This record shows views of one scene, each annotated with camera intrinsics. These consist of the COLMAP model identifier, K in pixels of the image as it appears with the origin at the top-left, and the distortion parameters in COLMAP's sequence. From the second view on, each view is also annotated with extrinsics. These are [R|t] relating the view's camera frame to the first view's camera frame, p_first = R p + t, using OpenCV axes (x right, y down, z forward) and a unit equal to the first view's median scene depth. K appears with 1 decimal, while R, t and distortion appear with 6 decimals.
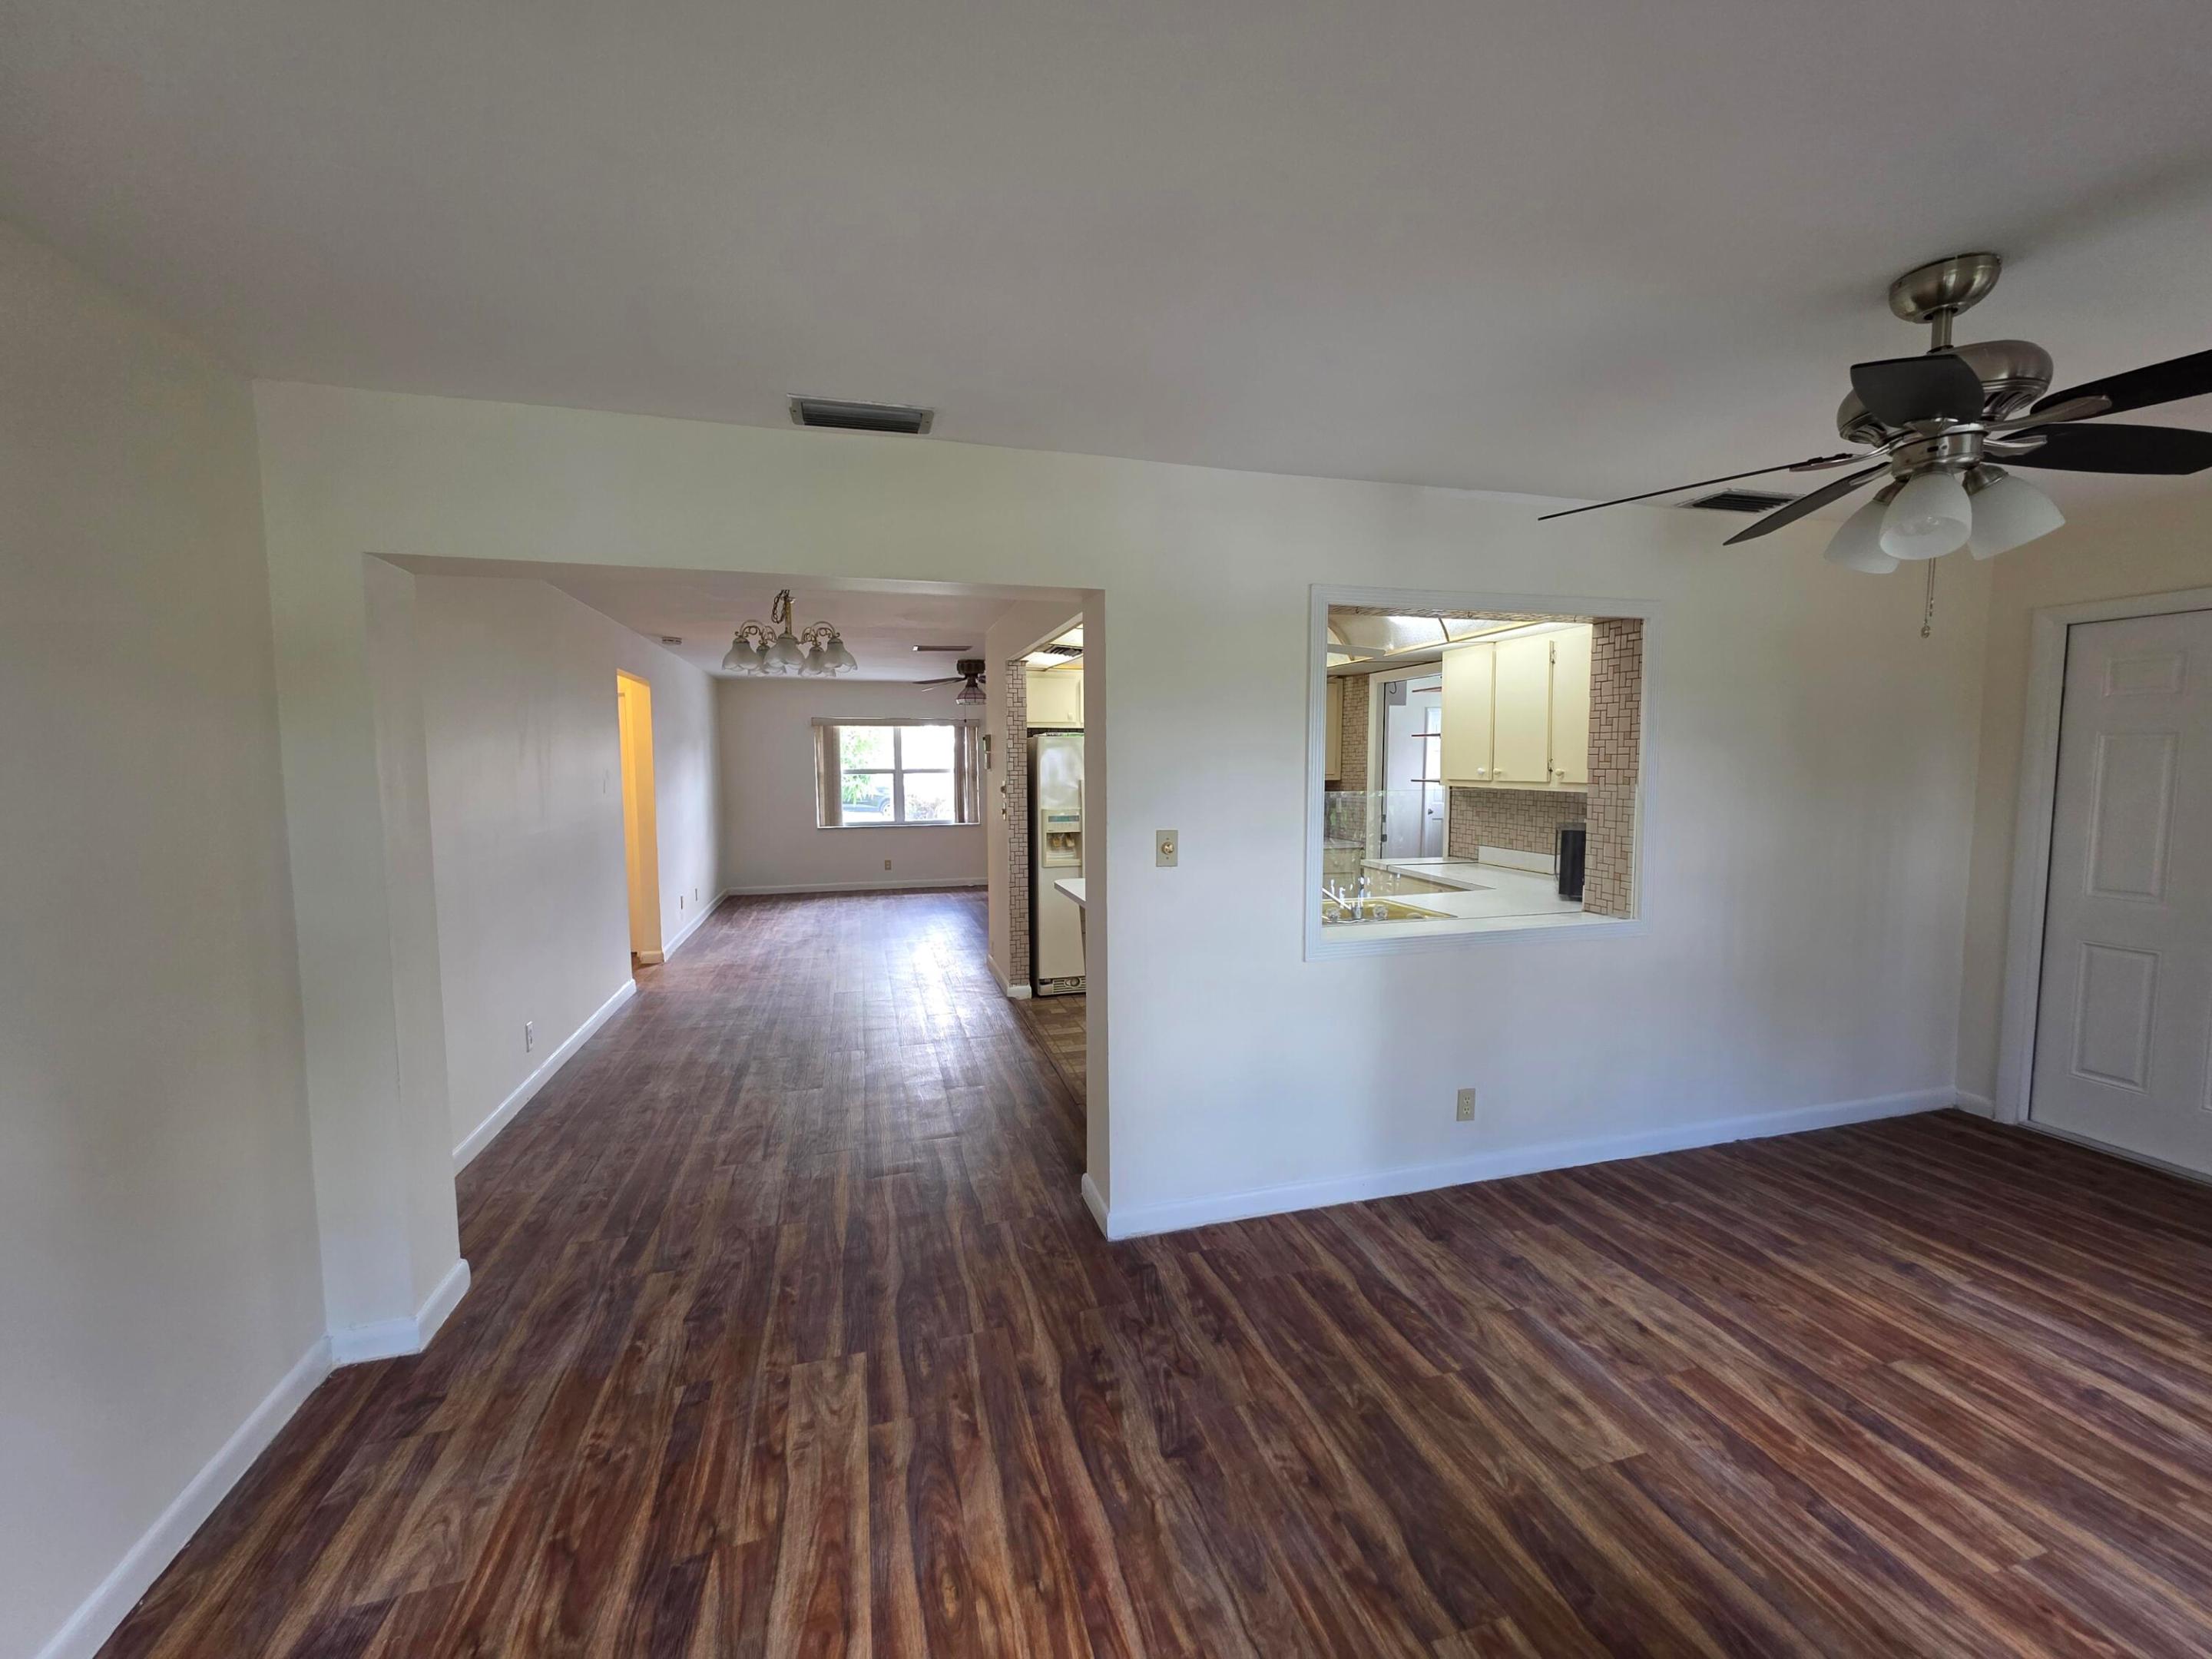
lens RADIAL K [[896.2, 0, 1101.4], [0, 896.2, 829.8], [0, 0, 1]] dist [0.004824, 0.000034]
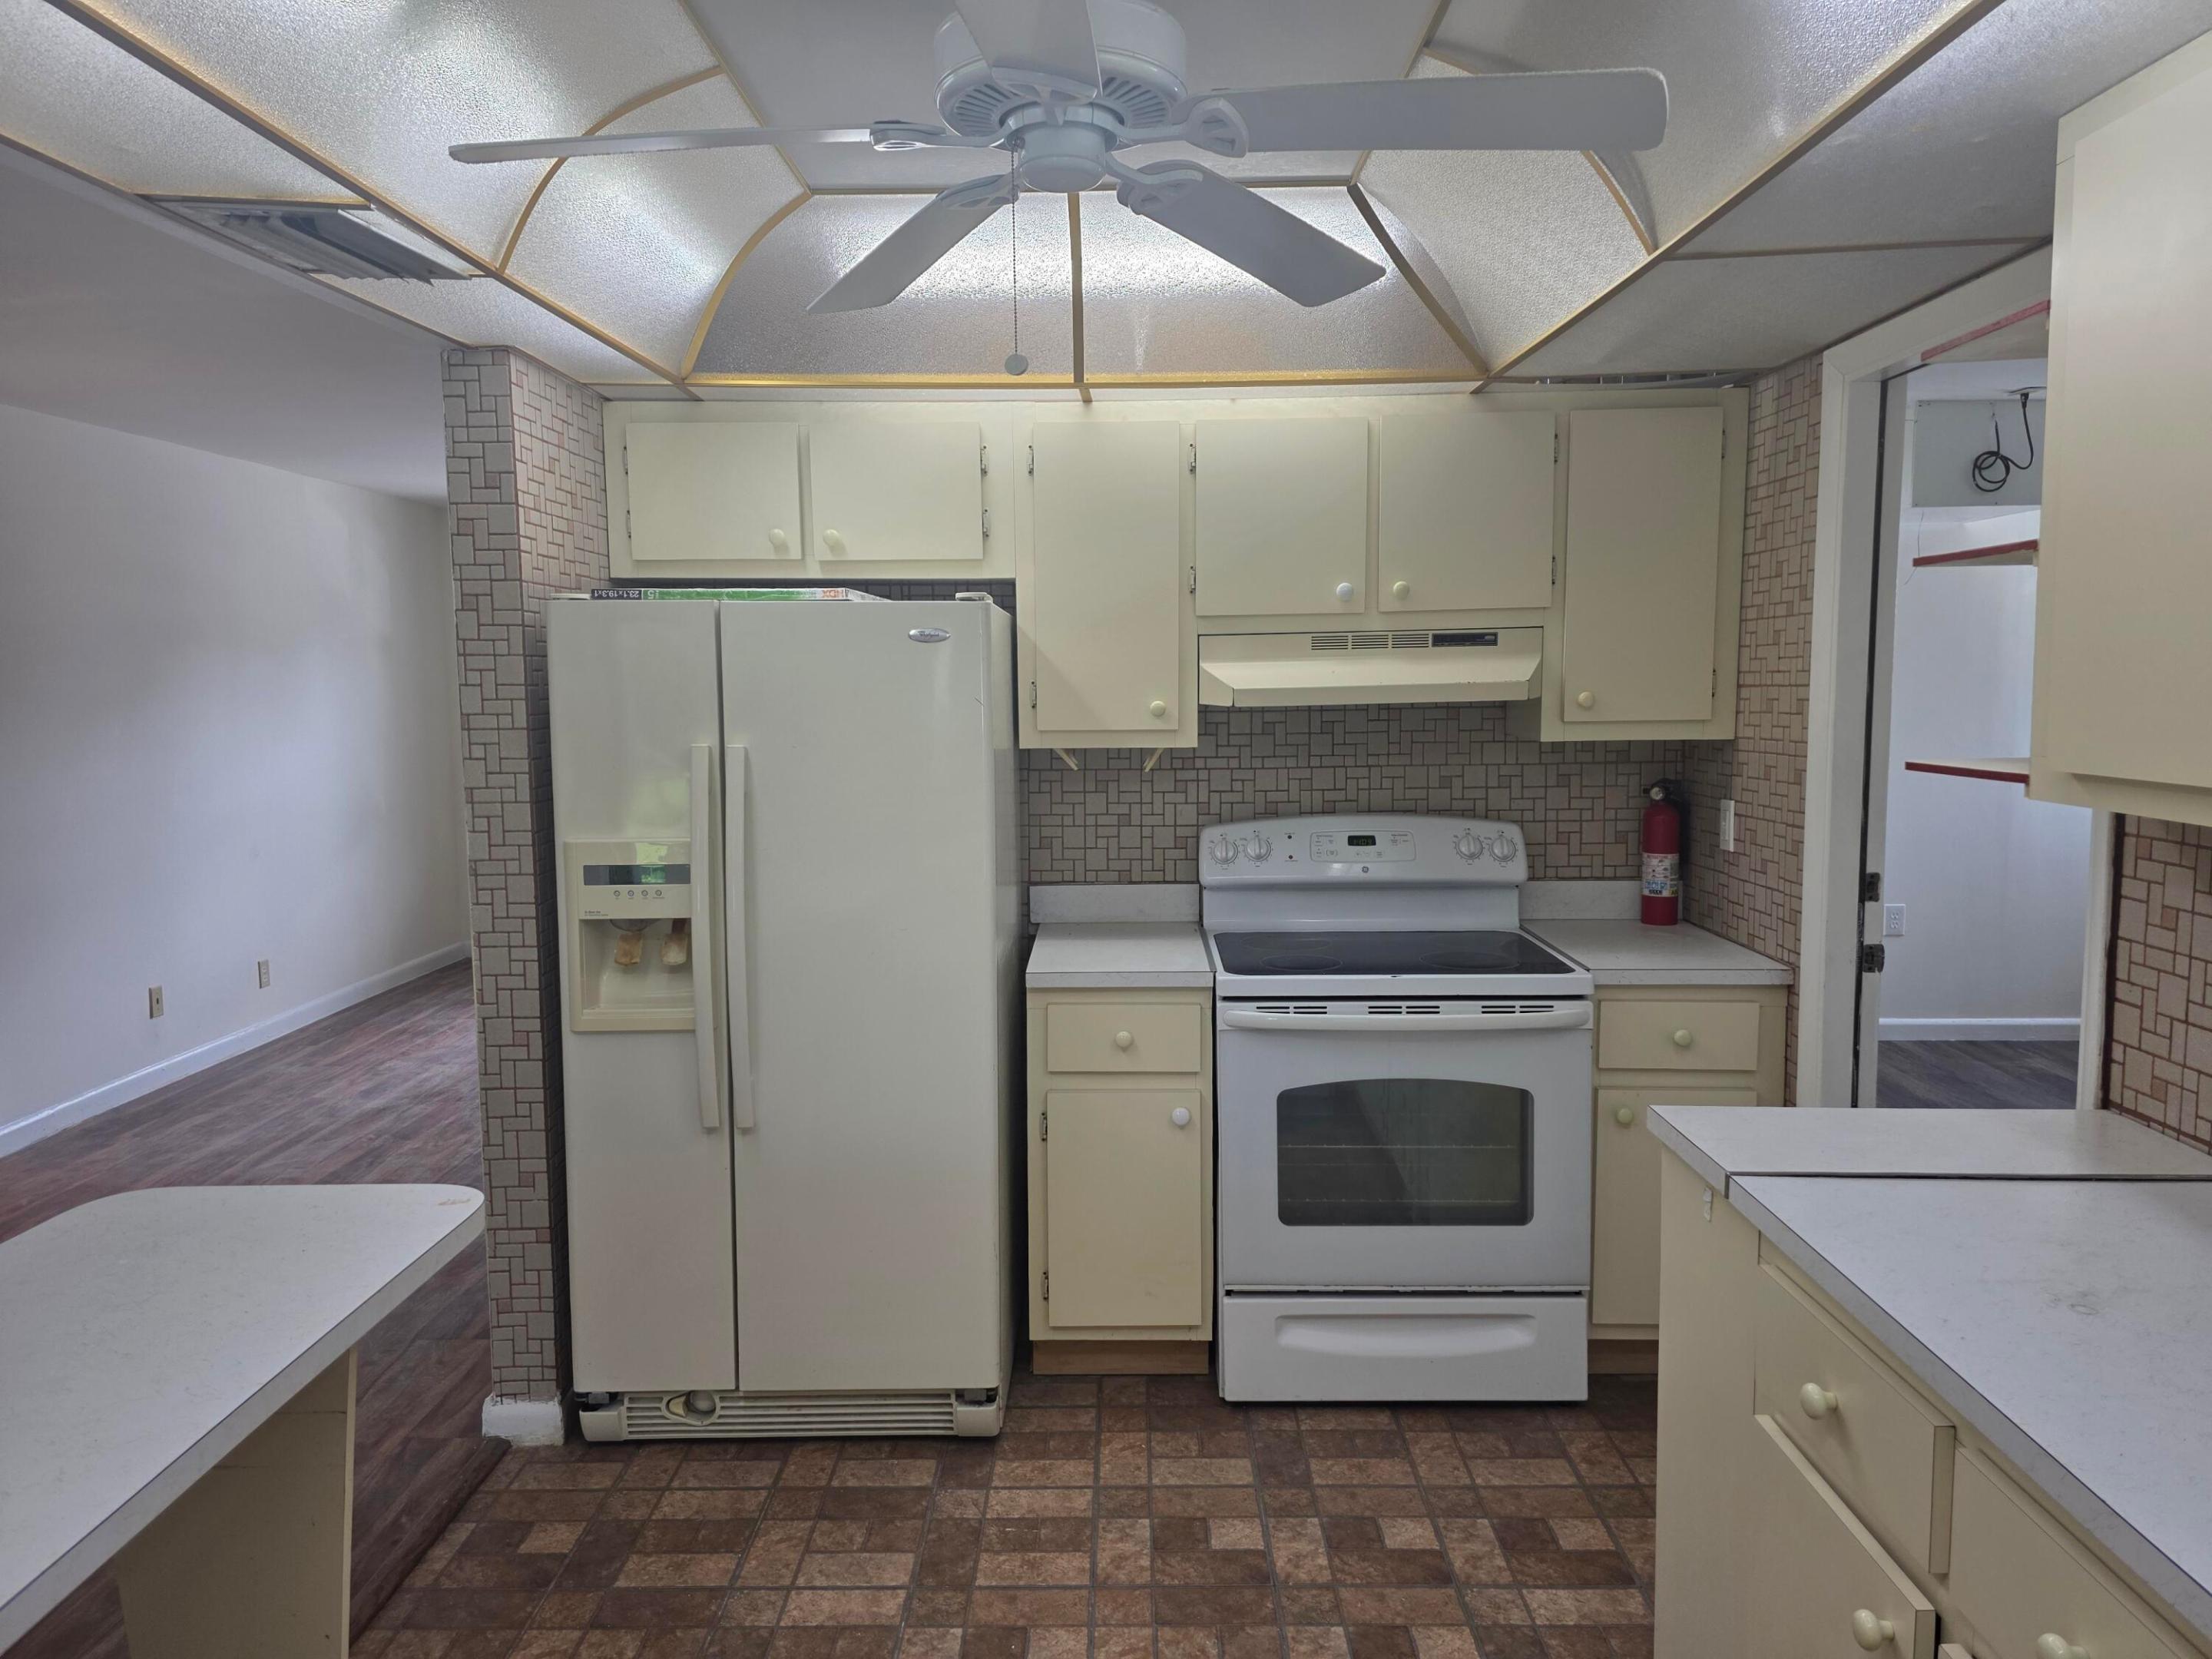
lens RADIAL K [[1518.4, 0, 1107.4], [0, 1518.4, 815.8], [0, 0, 1]] dist [0.057442, -0.055524]
pose [[0.962187, 0.022576, -0.271453, 0.243497], [-0.018154, 0.999659, 0.018789, -0.043013], [0.271785, -0.013150, 0.962268, 0.548967]]
